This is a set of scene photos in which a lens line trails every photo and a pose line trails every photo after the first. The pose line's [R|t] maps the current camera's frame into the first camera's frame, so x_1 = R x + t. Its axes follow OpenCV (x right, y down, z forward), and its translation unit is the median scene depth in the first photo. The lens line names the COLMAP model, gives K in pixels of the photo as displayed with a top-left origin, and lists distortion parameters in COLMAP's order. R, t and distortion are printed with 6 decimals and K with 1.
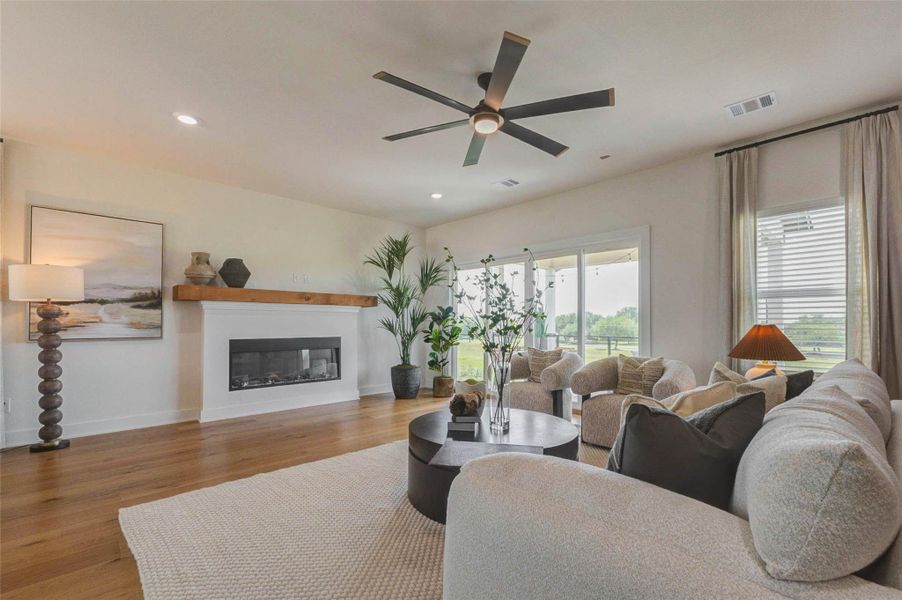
lens RADIAL K [[407.2, 0, 450.4], [0, 407.2, 314.6], [0, 0, 1]] dist [0.000452, 0.000323]
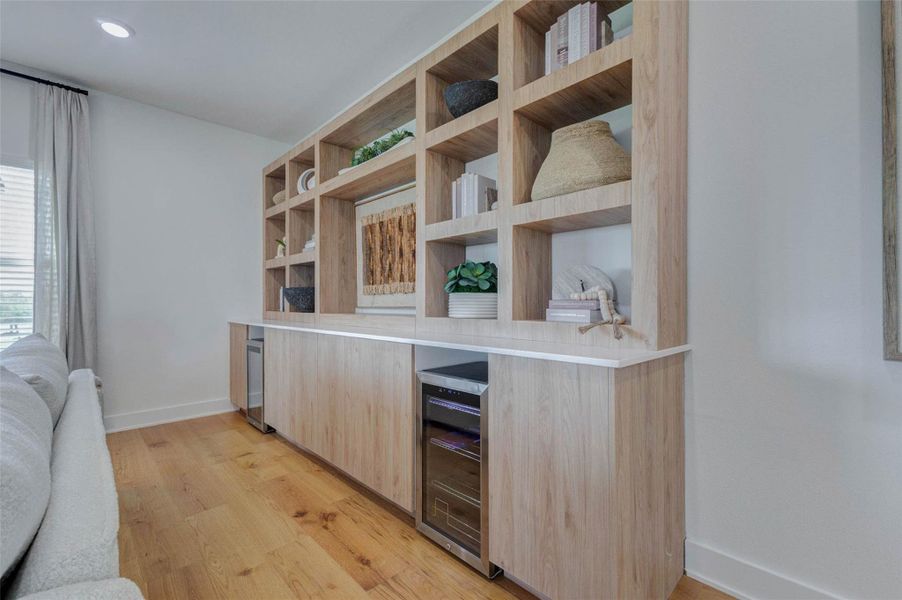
lens RADIAL K [[399.6, 0, 459.6], [0, 399.6, 301.3], [0, 0, 1]] dist [0.002963, 0.000073]
pose [[-0.013917, -0.006478, 0.999882, 0.033158], [-0.020627, 0.999768, 0.006190, 0.006575], [-0.999690, -0.020538, -0.014048, 0.031828]]
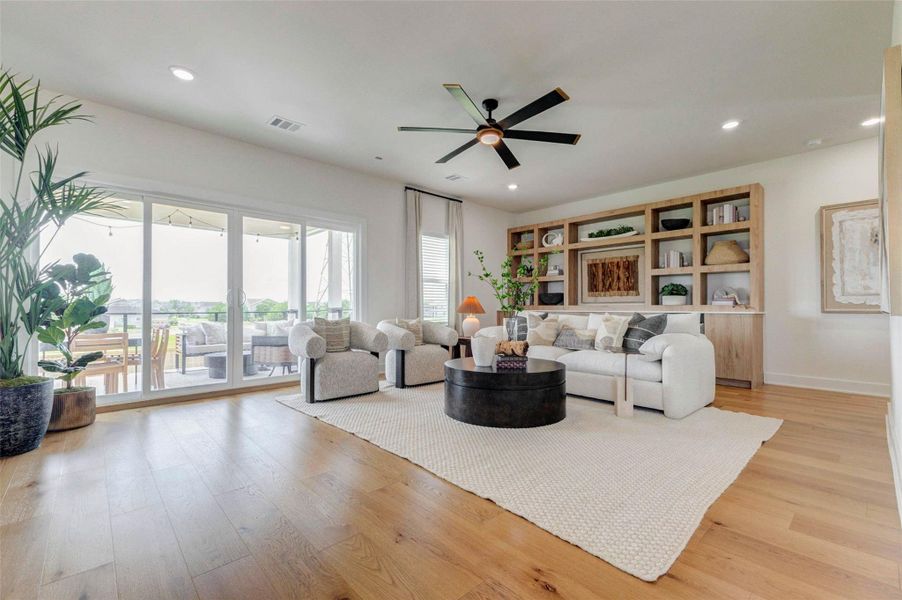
lens RADIAL K [[394.5, 0, 454.4], [0, 394.5, 302.7], [0, 0, 1]] dist [0.000749, 0.000226]
pose [[0.005572, 0.002762, 0.999981, -0.876569], [-0.026586, 0.999643, -0.002612, 0.049846], [-0.999631, -0.026571, 0.005643, 0.813905]]
